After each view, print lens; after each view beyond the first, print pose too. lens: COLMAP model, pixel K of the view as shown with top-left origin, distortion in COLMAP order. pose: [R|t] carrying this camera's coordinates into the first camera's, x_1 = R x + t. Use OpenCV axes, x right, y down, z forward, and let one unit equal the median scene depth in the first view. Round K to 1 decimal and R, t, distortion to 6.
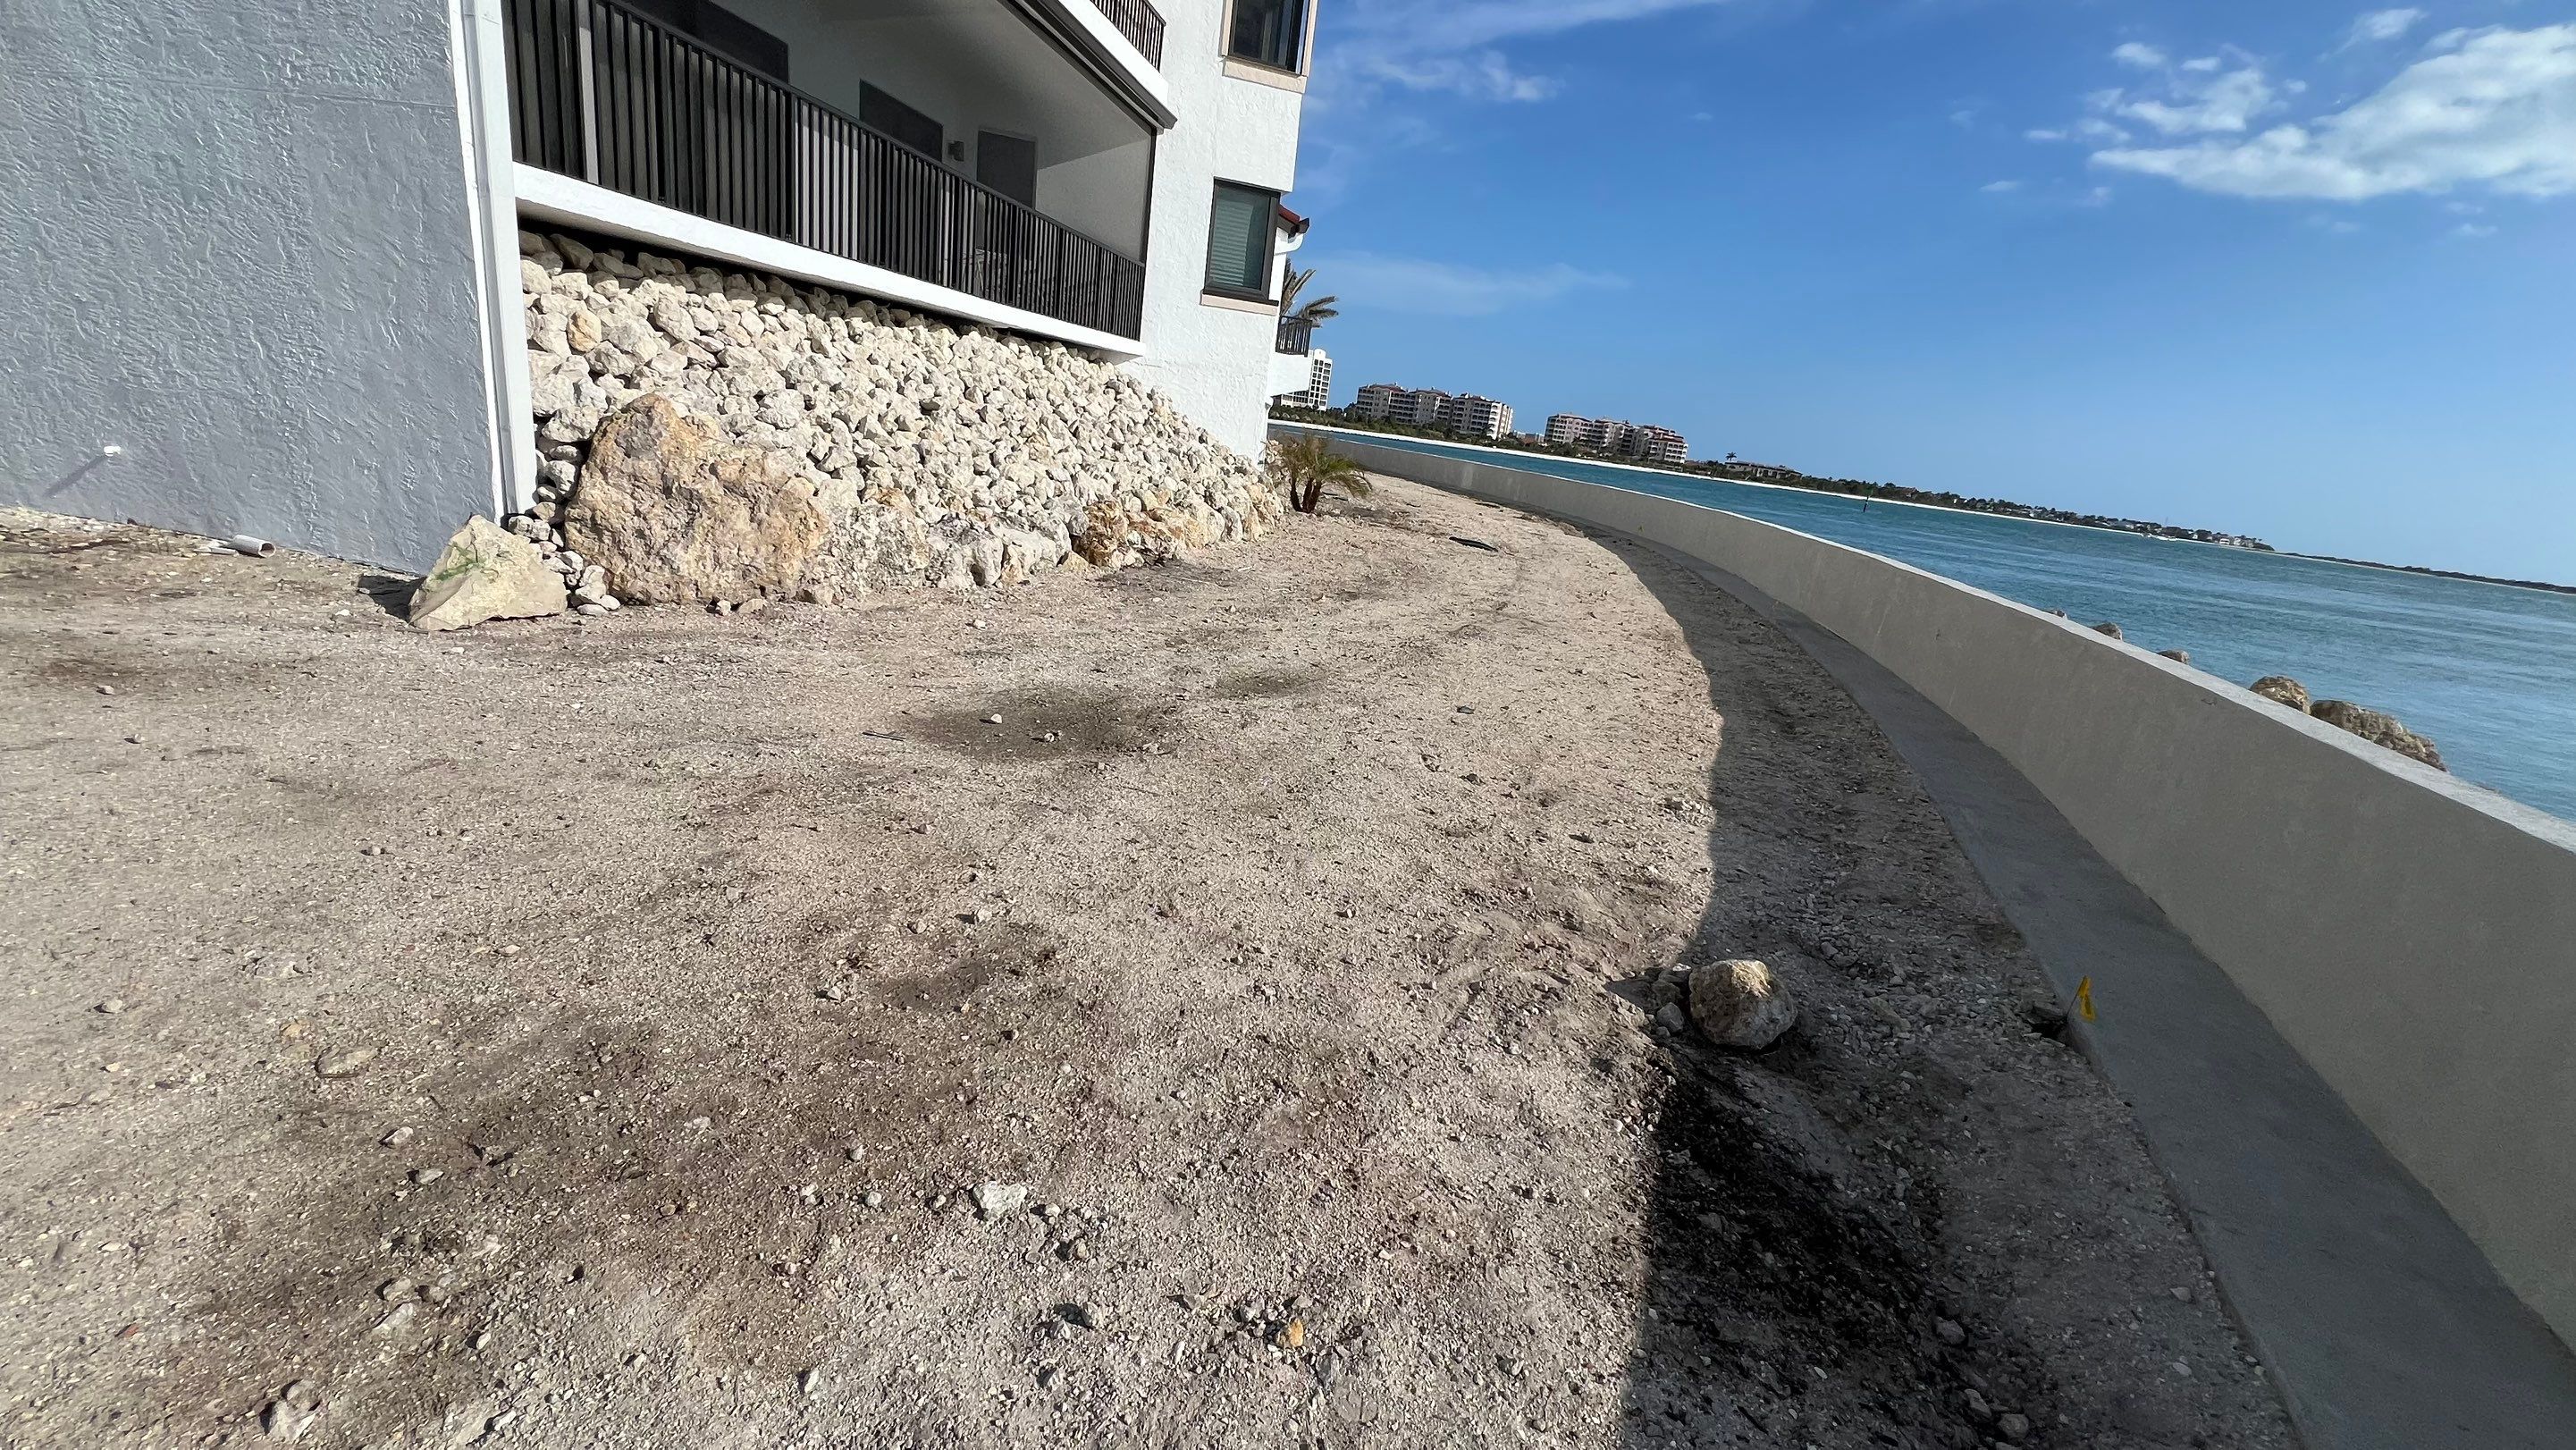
lens RADIAL K [[1040.1, 0, 1272.8], [0, 1040.1, 730.1], [0, 0, 1]] dist [-0.000277, 0.000711]
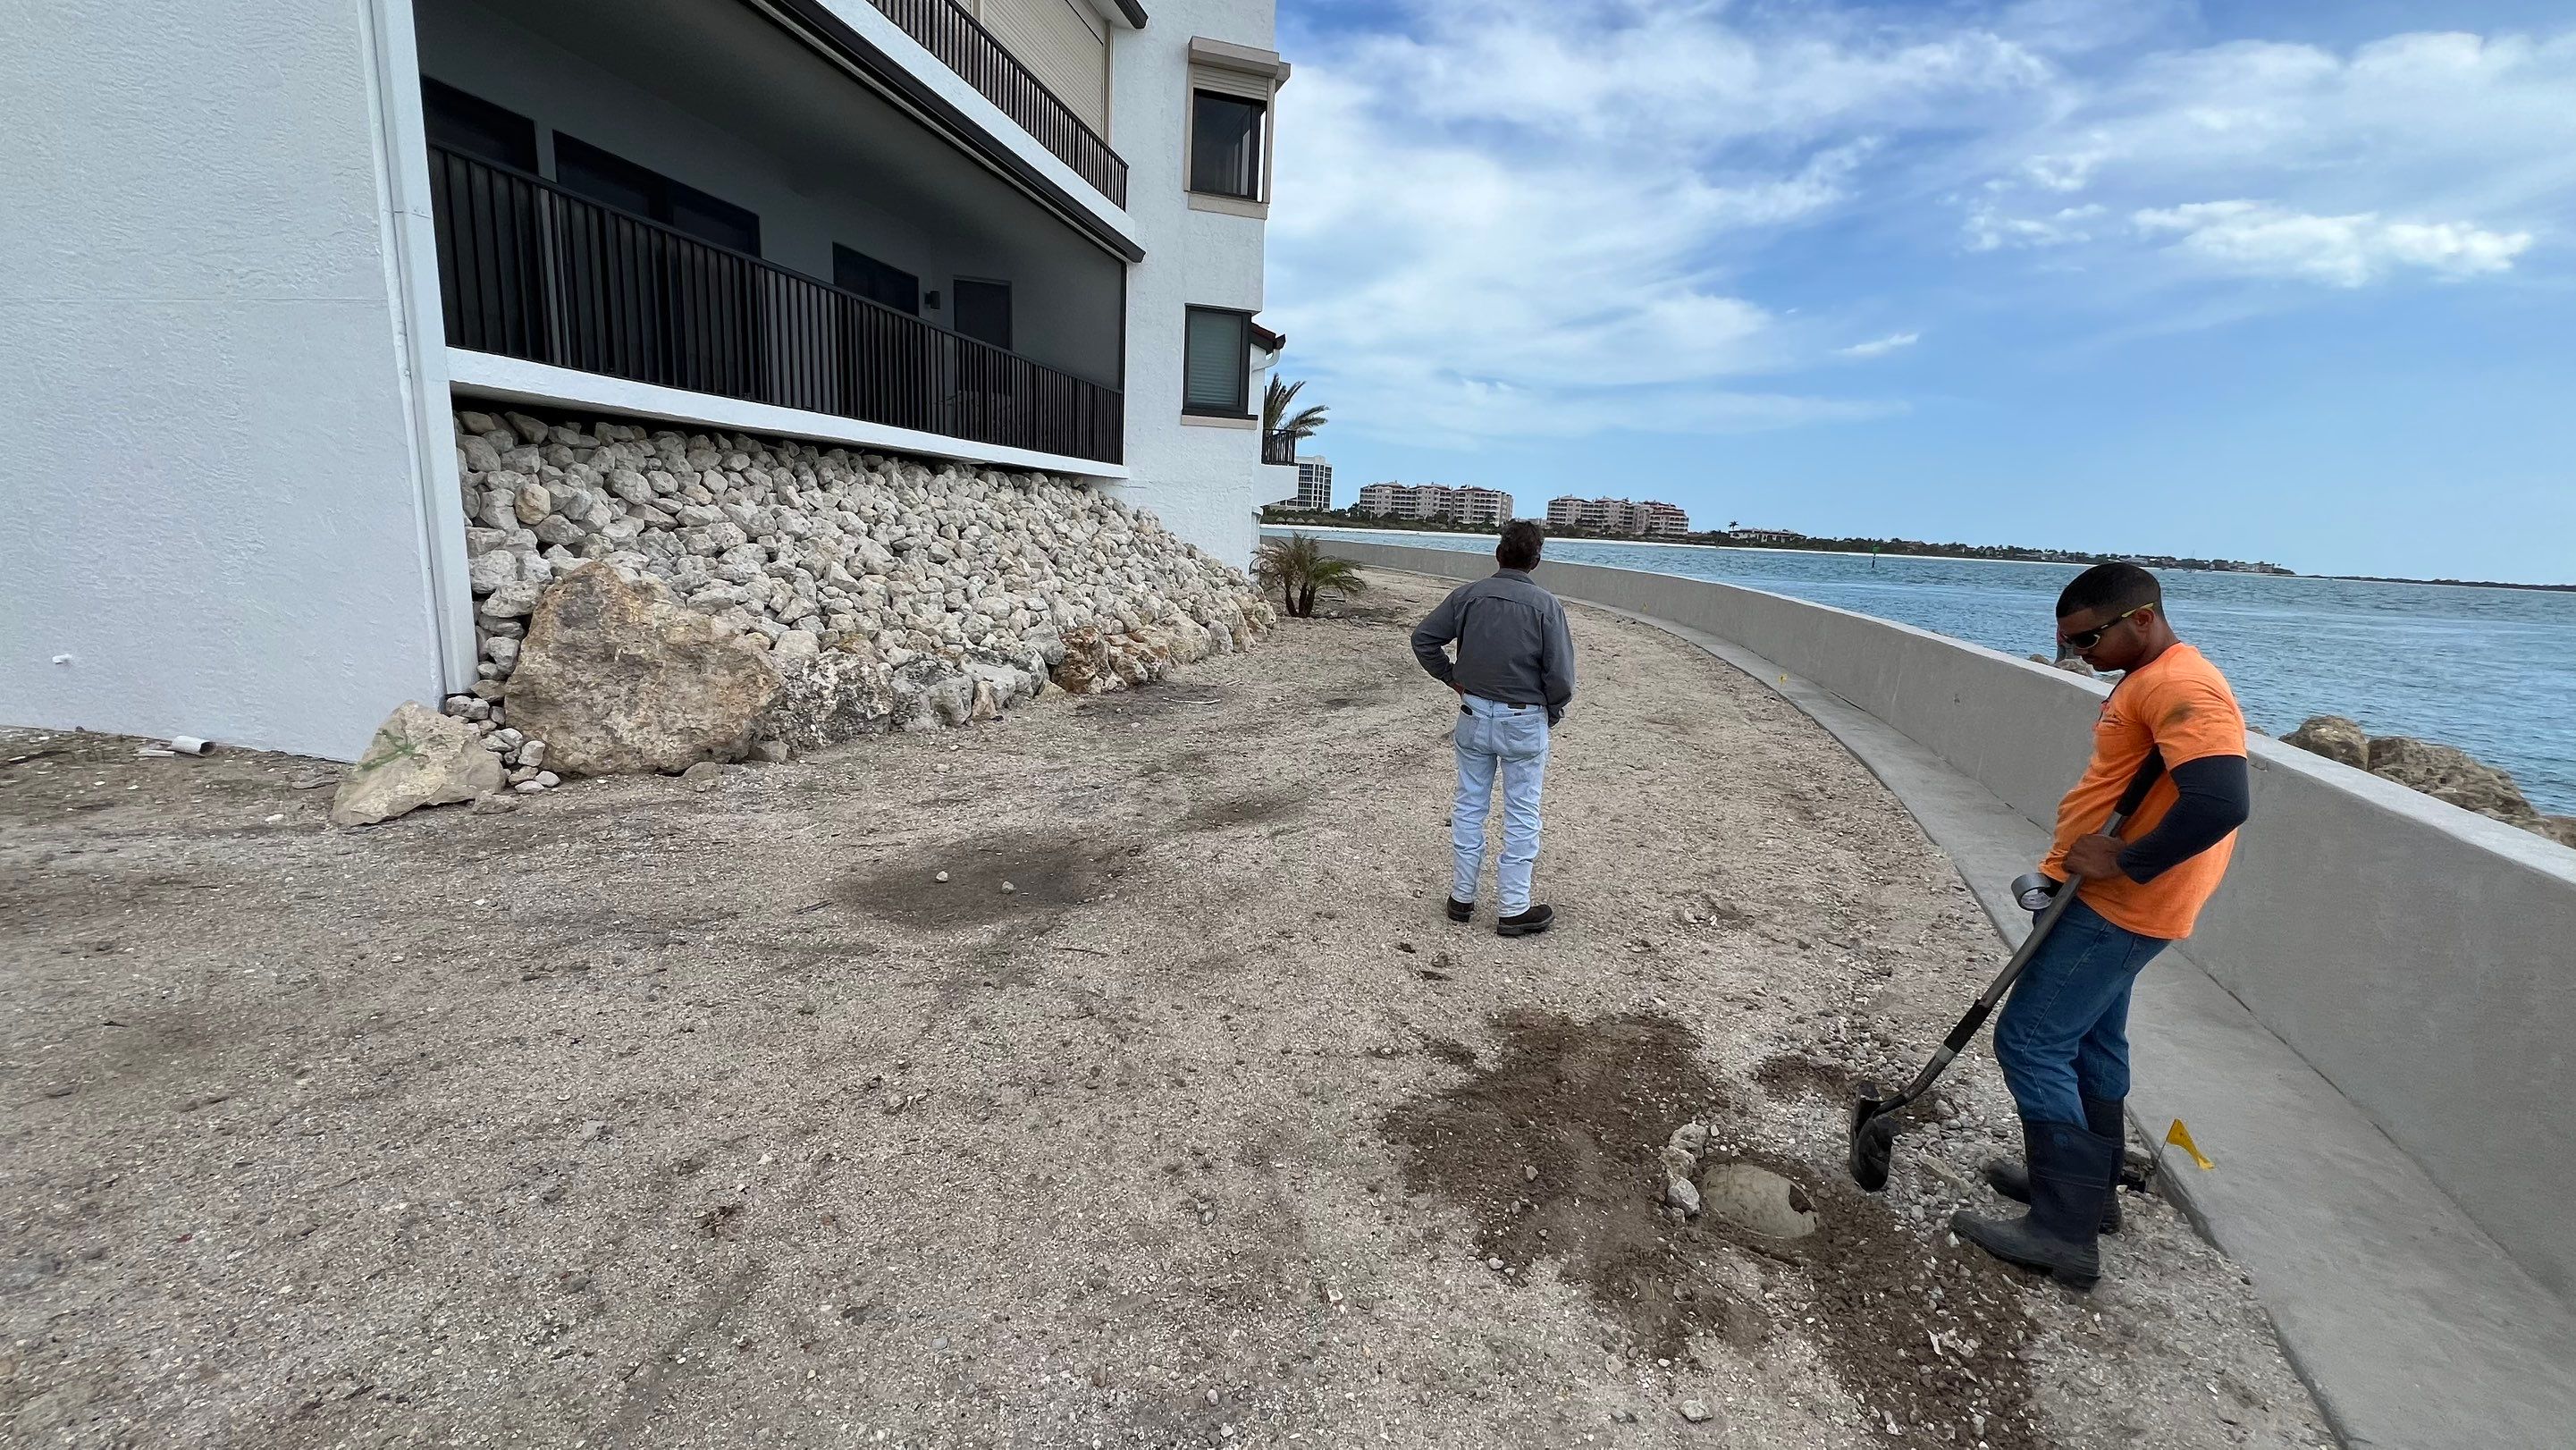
lens RADIAL K [[1040.1, 0, 1272.8], [0, 1040.1, 730.1], [0, 0, 1]] dist [-0.000277, 0.000711]
pose [[0.997054, -0.073838, -0.020783, 0.037902], [0.071527, 0.992823, -0.095843, -0.019835], [0.027711, 0.094074, 0.995180, 0.043289]]
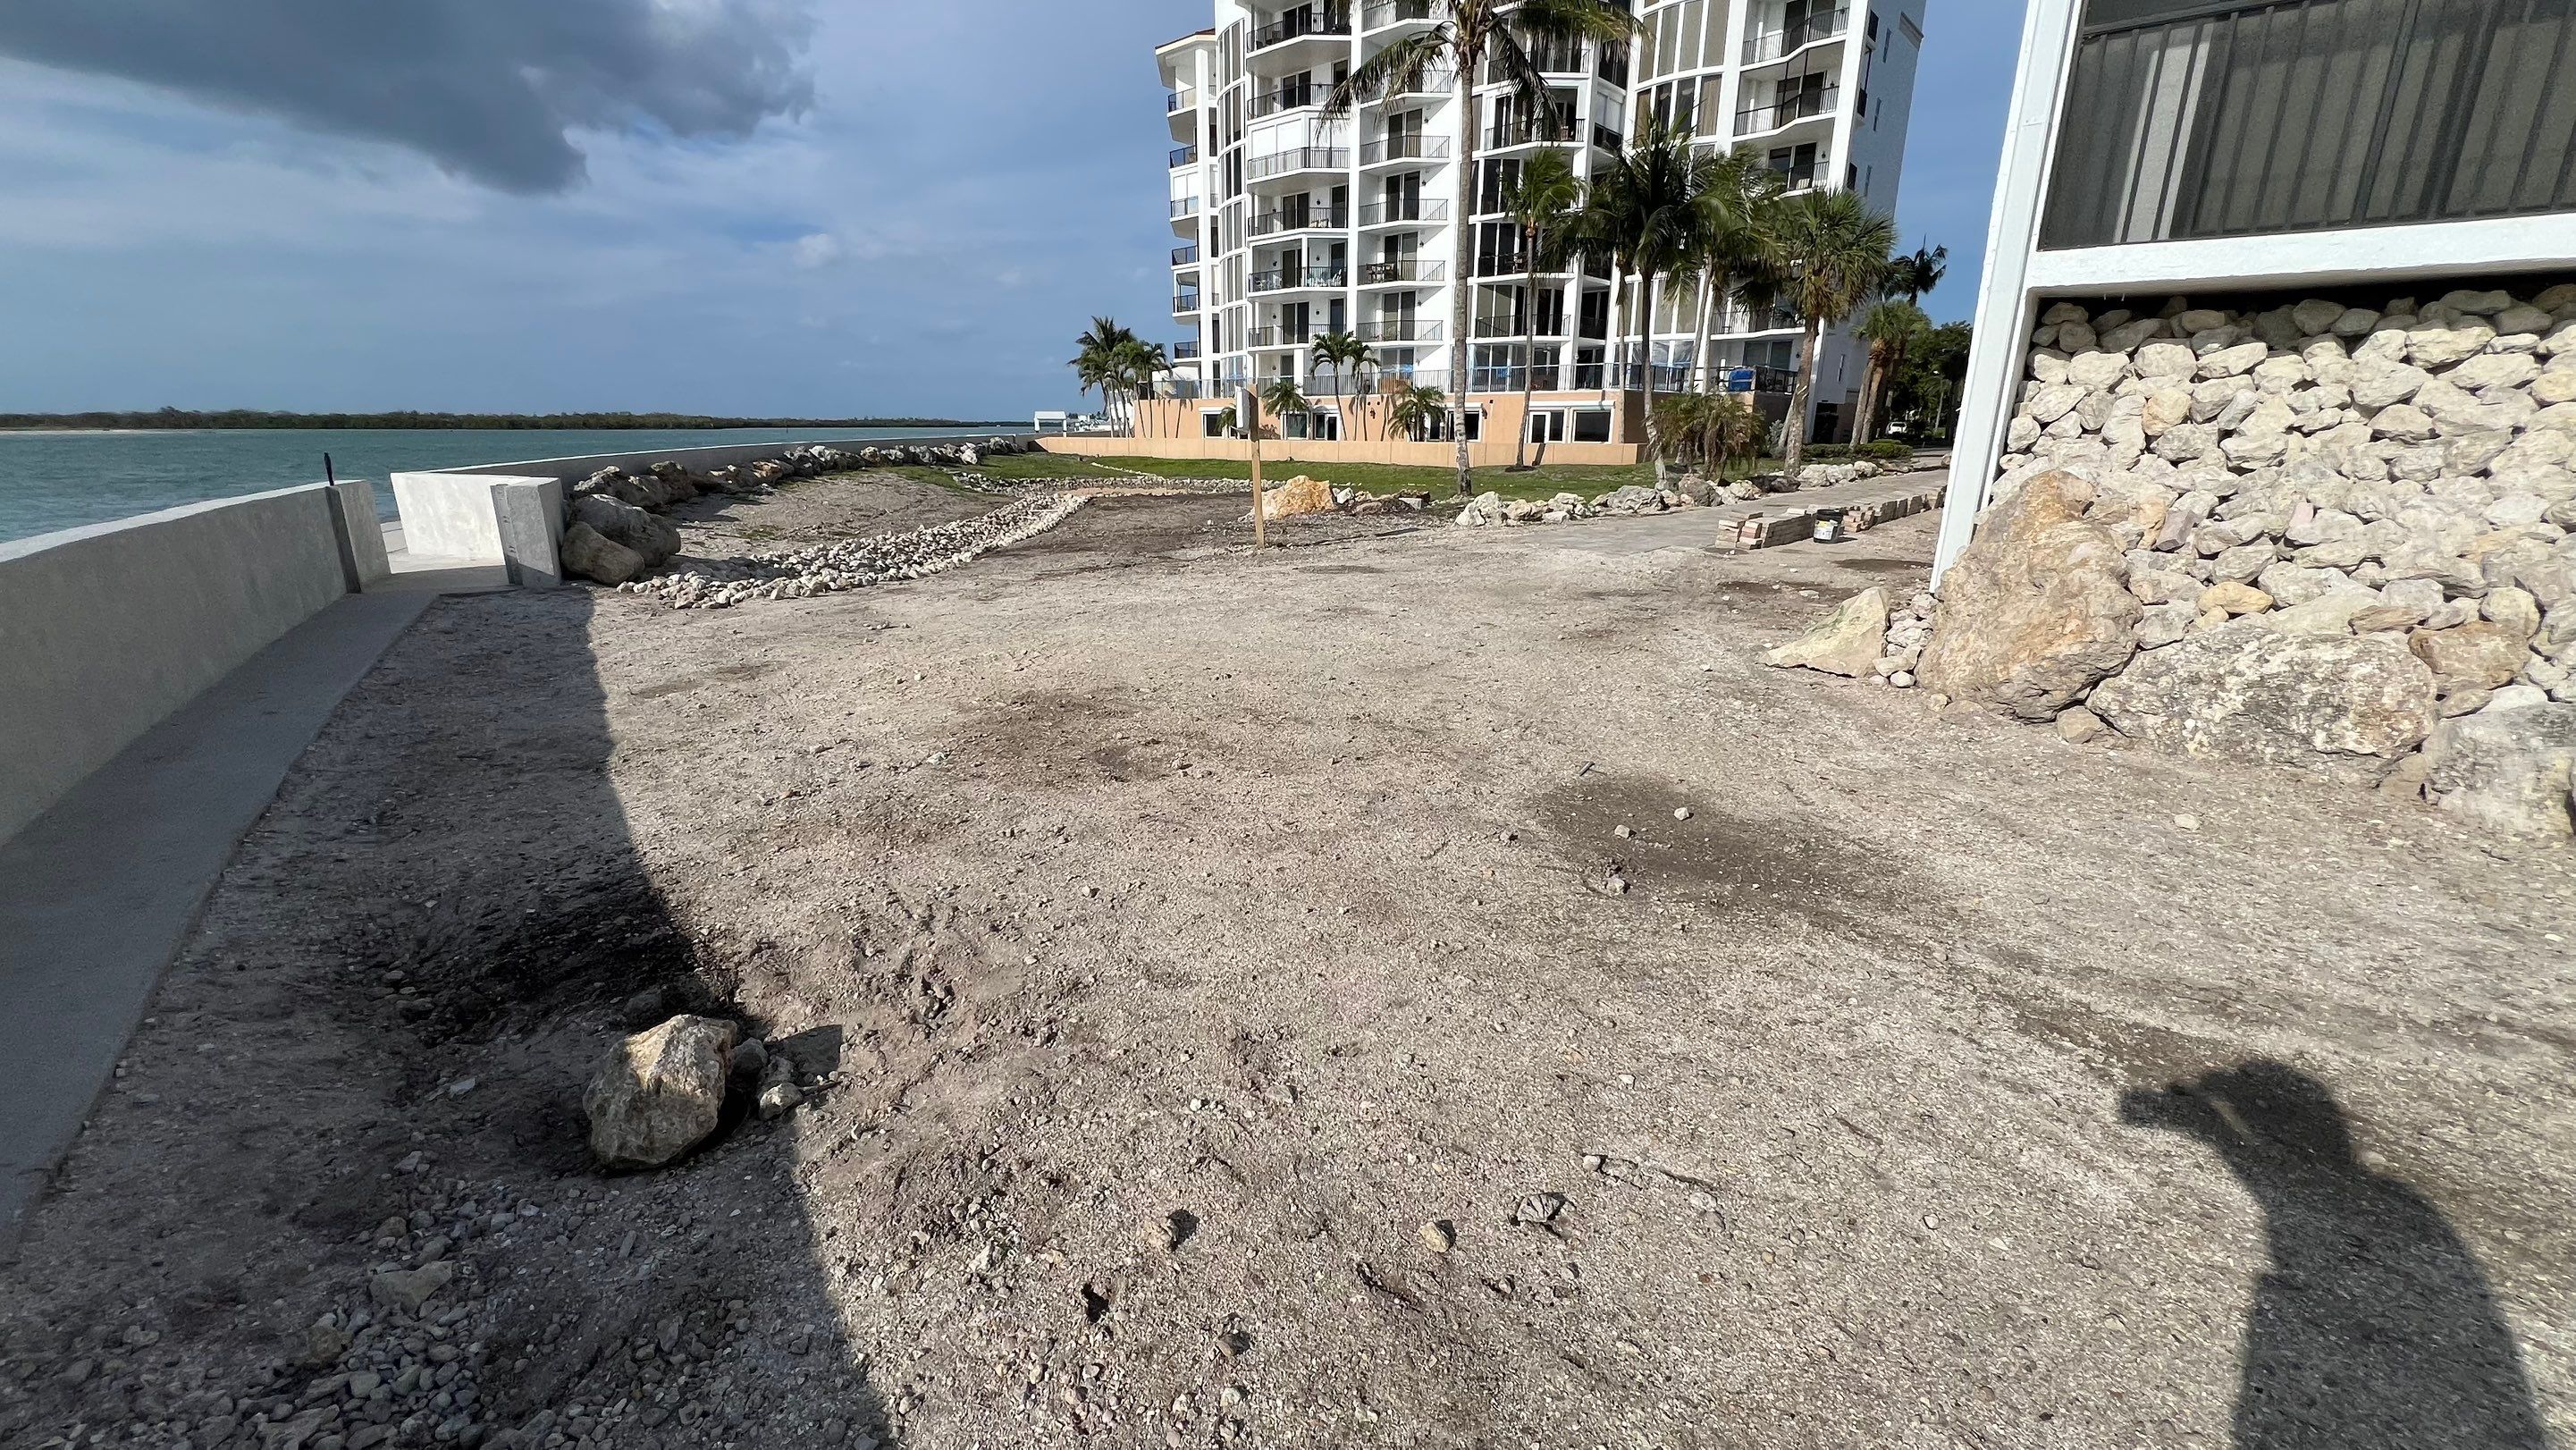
lens RADIAL K [[1040.1, 0, 1272.8], [0, 1040.1, 730.1], [0, 0, 1]] dist [-0.000277, 0.000711]
pose [[-0.454034, 0.121524, -0.882658, 0.374022], [-0.316284, 0.904153, 0.287178, -0.129323], [0.832957, 0.409560, -0.372081, 0.656223]]
